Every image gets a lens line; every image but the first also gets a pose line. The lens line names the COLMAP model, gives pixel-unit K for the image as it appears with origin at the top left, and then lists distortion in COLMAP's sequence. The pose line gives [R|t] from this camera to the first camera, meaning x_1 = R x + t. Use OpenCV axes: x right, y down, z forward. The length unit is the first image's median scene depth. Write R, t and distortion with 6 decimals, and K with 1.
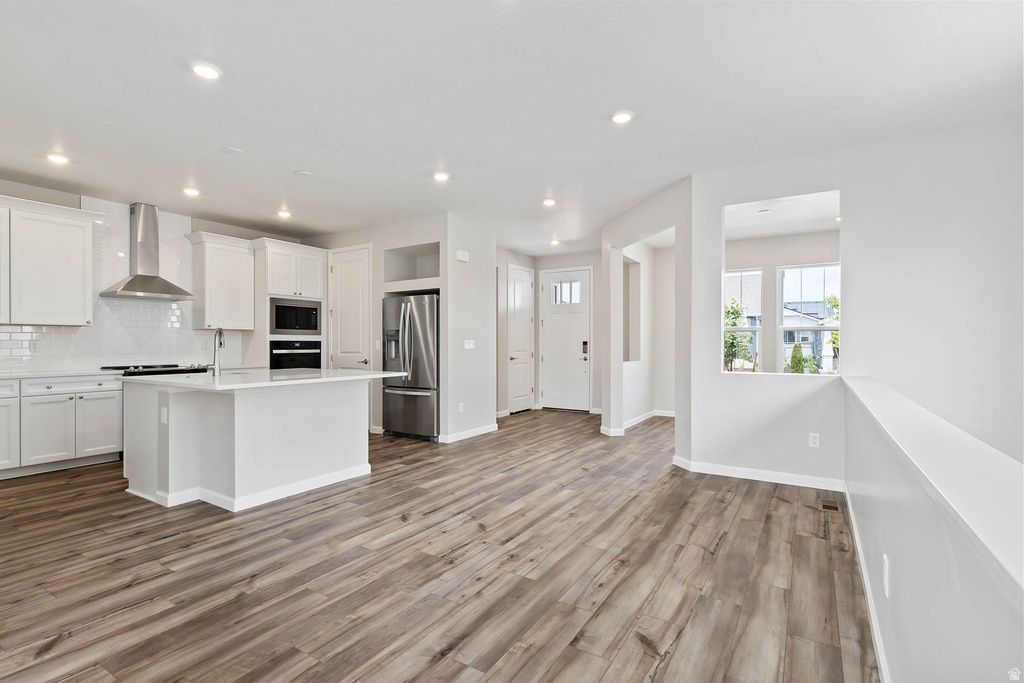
lens RADIAL K [[486.9, 0, 507.3], [0, 486.9, 344.7], [0, 0, 1]] dist [0.005823, -0.000106]
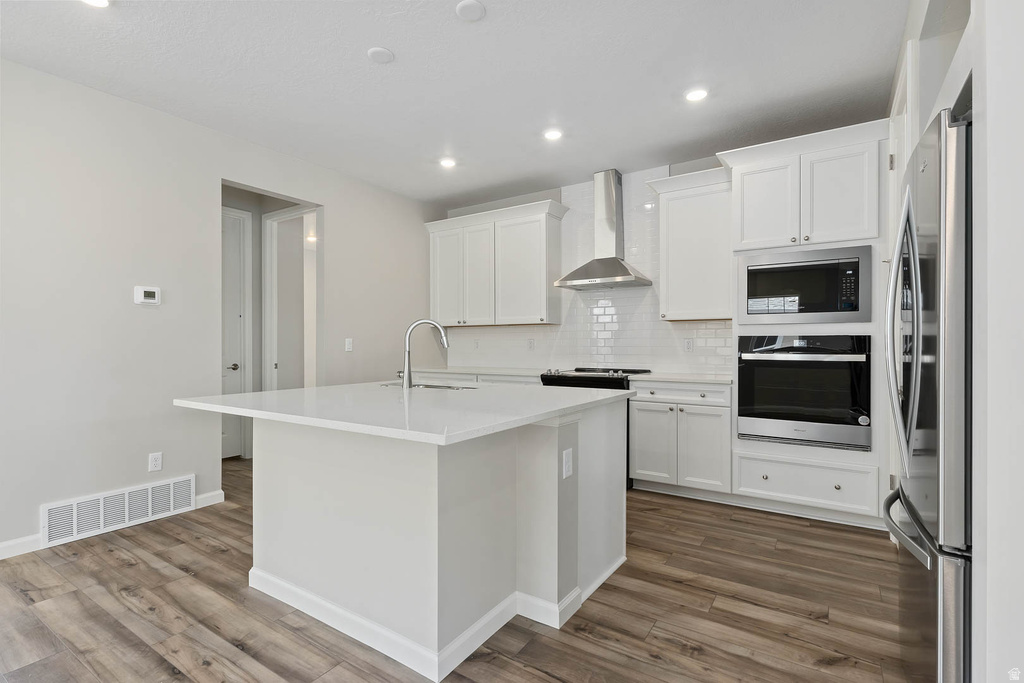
lens RADIAL K [[486.9, 0, 499.7], [0, 486.9, 341.1], [0, 0, 1]] dist [0.005823, -0.000106]
pose [[-0.020899, -0.006992, -0.999757, 0.101216], [-0.001987, 0.999974, -0.006952, 0.002160], [0.999780, 0.001842, -0.020912, 1.112986]]
